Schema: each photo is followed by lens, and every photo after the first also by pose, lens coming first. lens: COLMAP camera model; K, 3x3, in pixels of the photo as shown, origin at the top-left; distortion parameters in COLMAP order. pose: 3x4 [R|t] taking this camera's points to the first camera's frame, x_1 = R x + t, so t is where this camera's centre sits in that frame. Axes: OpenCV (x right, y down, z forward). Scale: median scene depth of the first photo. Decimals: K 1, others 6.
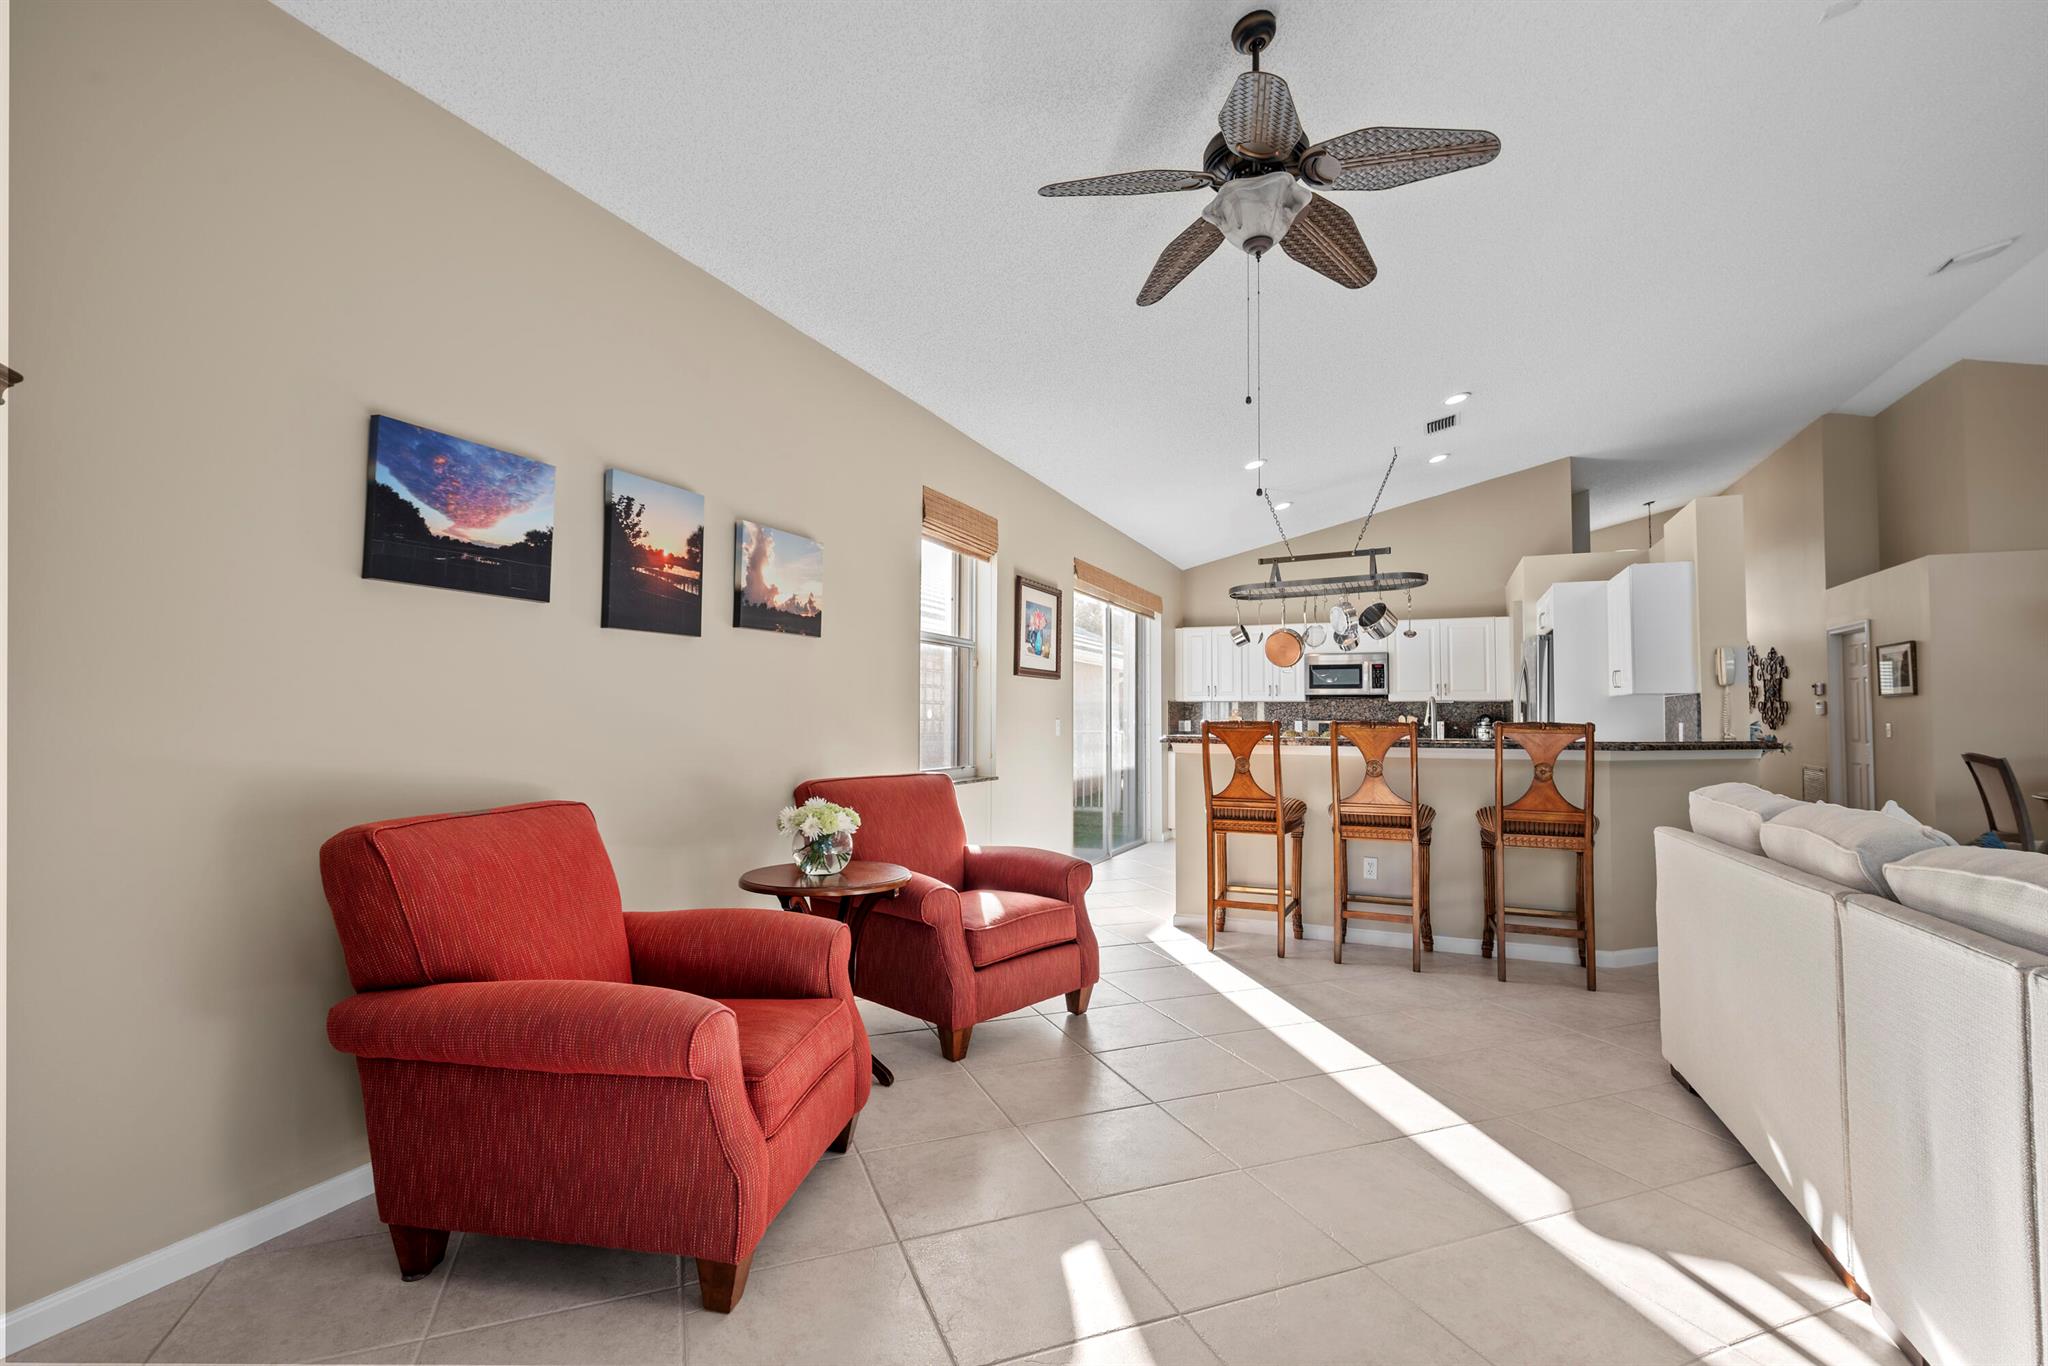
lens RADIAL K [[928.4, 0, 1020.0], [0, 928.4, 683.1], [0, 0, 1]] dist [-0.000039, 0.000973]
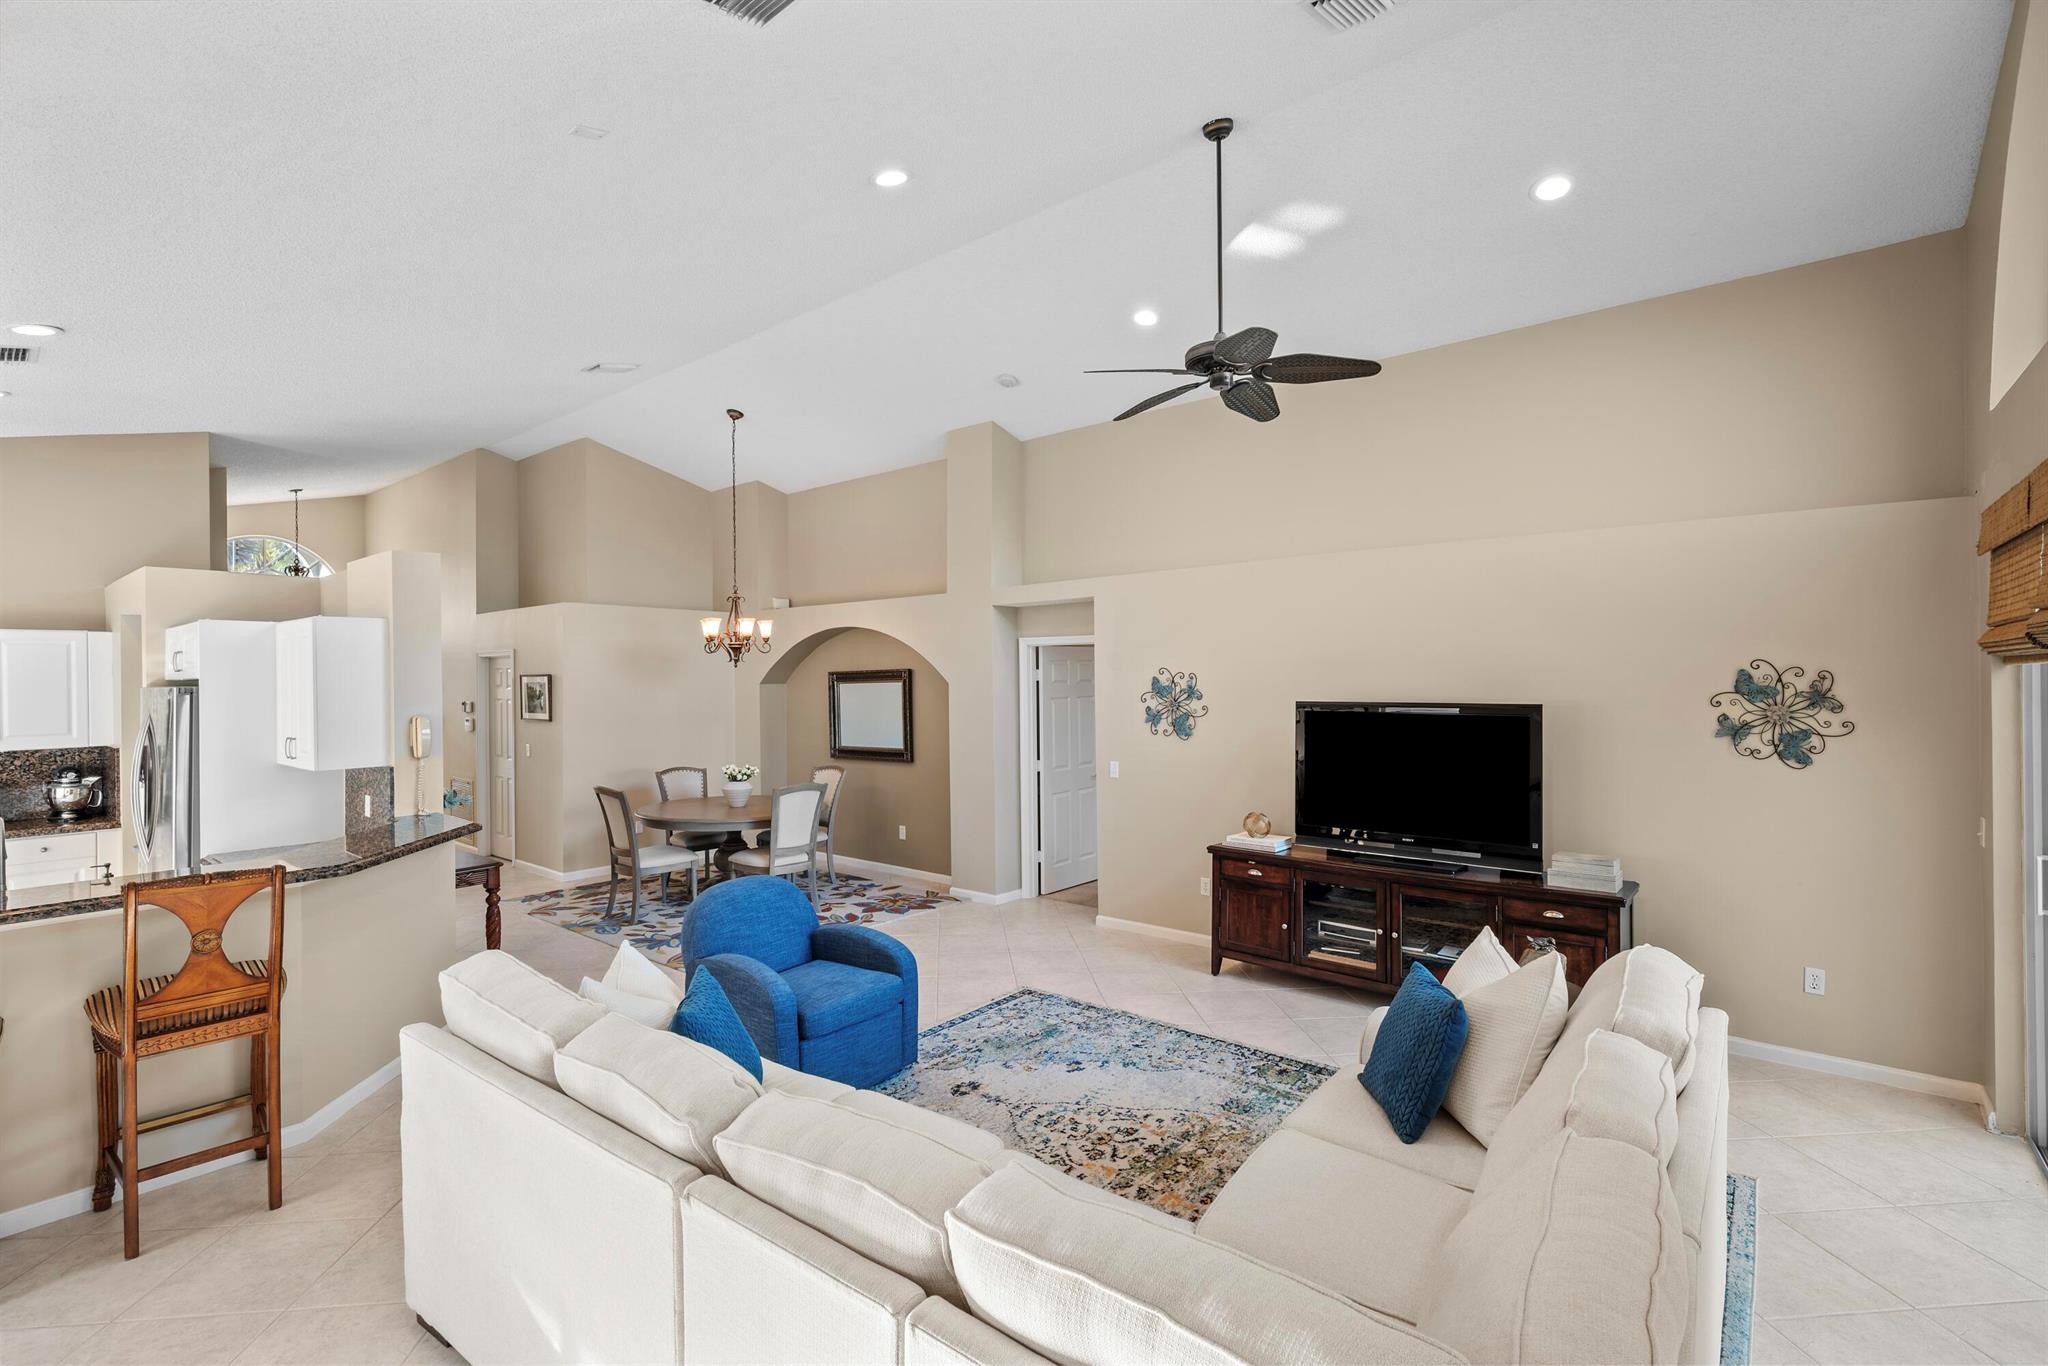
lens RADIAL K [[928.4, 0, 1029.2], [0, 928.4, 674.9], [0, 0, 1]] dist [-0.000039, 0.000973]
pose [[0.278371, -0.005950, 0.960455, 0.032899], [-0.029637, 0.999451, 0.014781, -0.088450], [-0.960016, -0.032579, 0.278042, 0.131037]]
